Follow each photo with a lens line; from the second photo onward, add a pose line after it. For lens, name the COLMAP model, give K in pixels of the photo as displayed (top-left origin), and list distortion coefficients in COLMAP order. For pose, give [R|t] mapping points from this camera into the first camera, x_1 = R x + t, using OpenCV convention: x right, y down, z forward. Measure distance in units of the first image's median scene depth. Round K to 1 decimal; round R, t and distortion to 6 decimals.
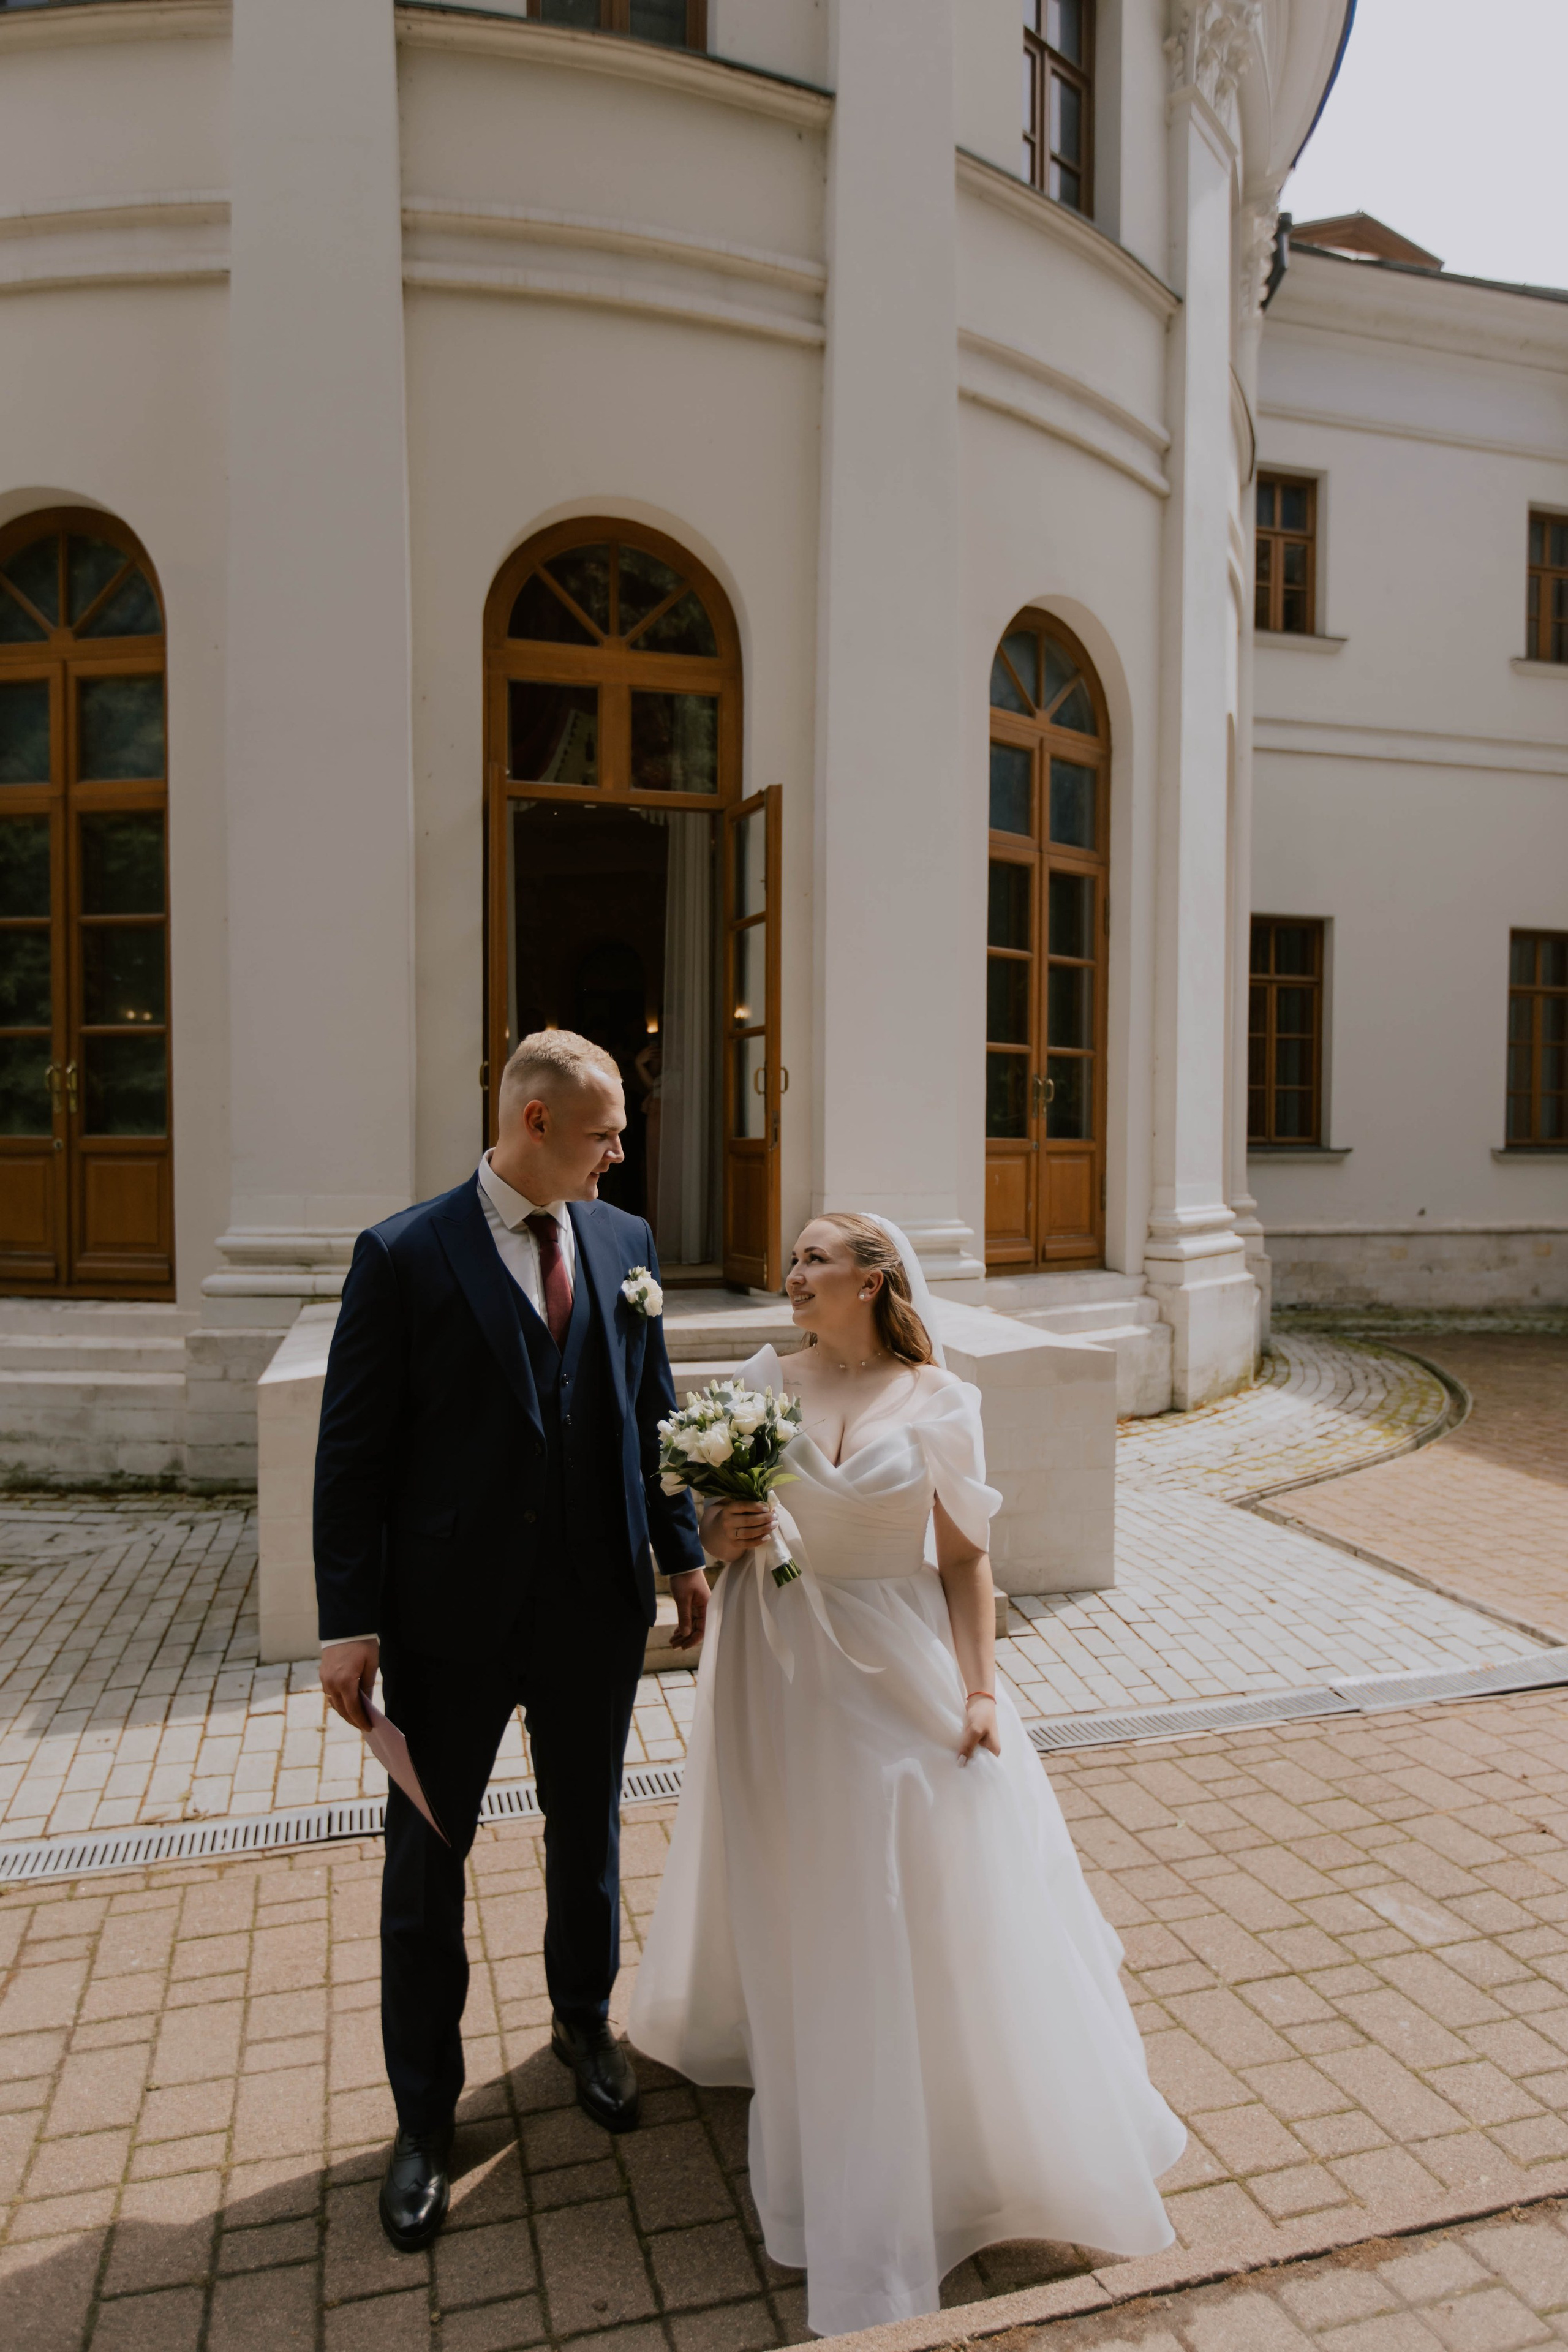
lens RADIAL K [[1483.5, 0, 783.7], [0, 1483.5, 1187.7], [0, 0, 1]] dist [-0.001764, -0.001099]
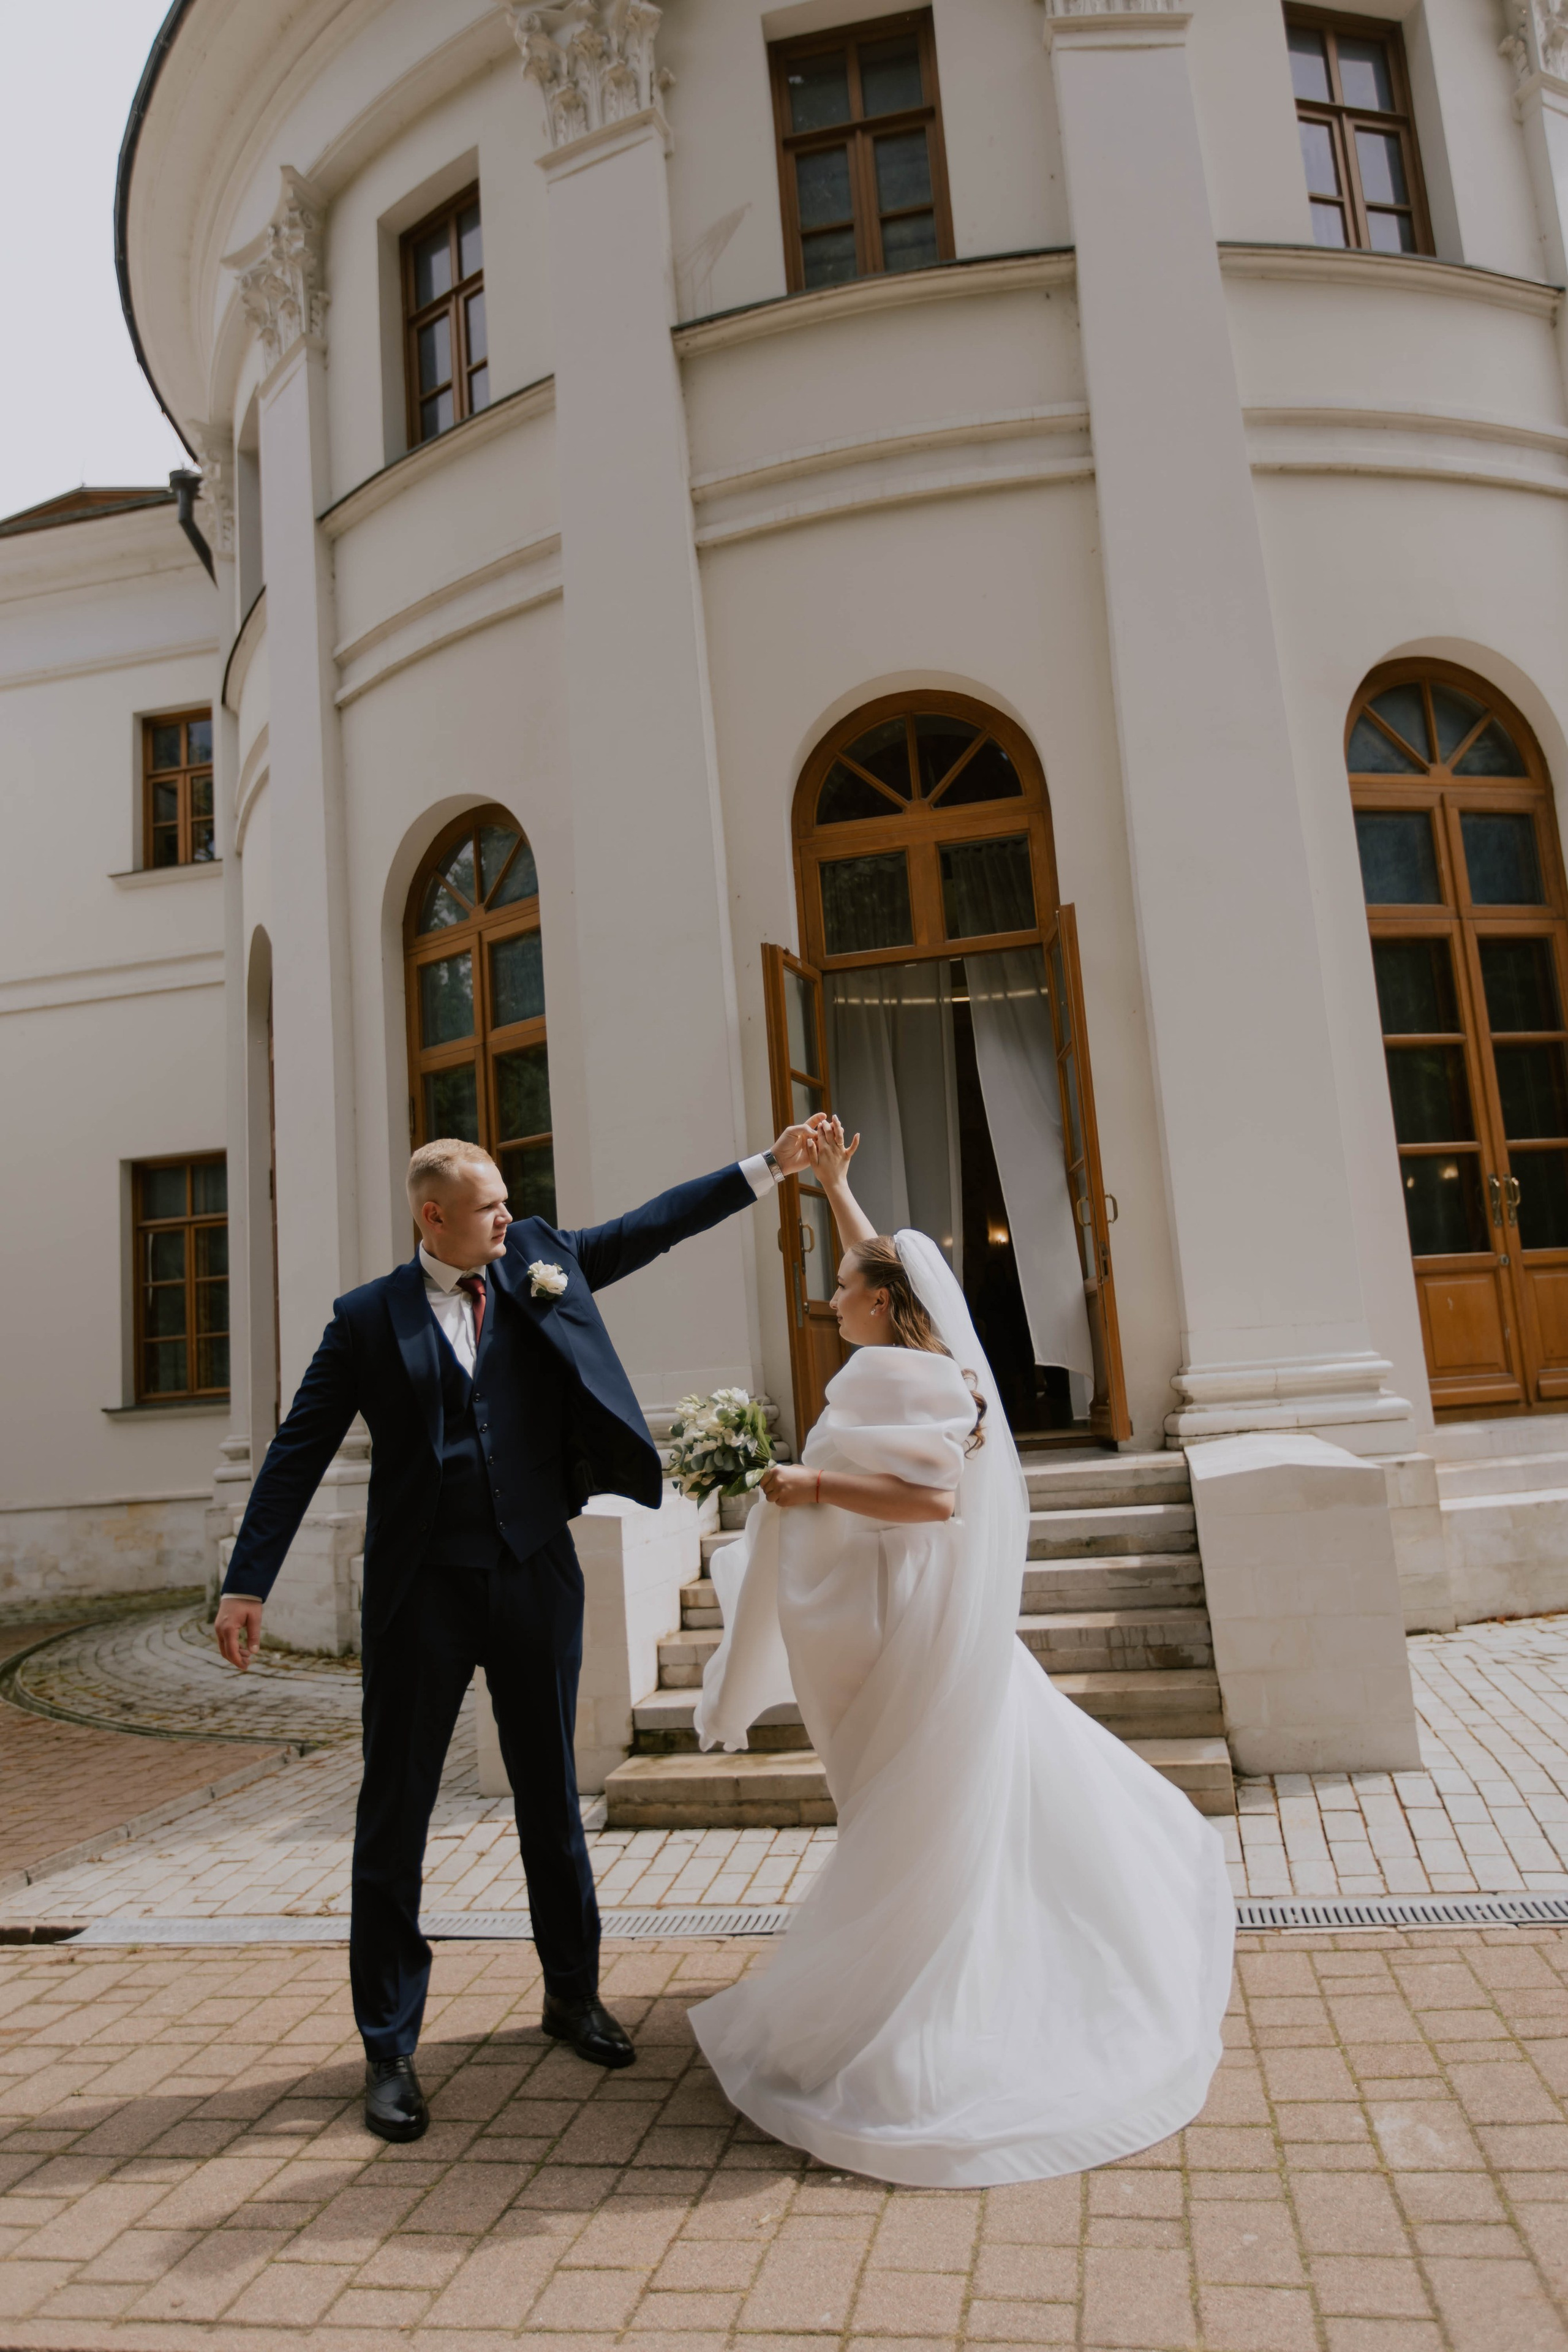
lens RADIAL K [[1586.9, 0, 783.9], [0, 1586.9, 1158.4], [0, 0, 1]] dist [-0.008358, 0.002487]
pose [[0.881799, -0.138174, -0.450931, 0.262112], [0.061987, 0.981781, -0.179621, 0.059088], [0.467535, 0.130438, 0.874298, 0.039148]]
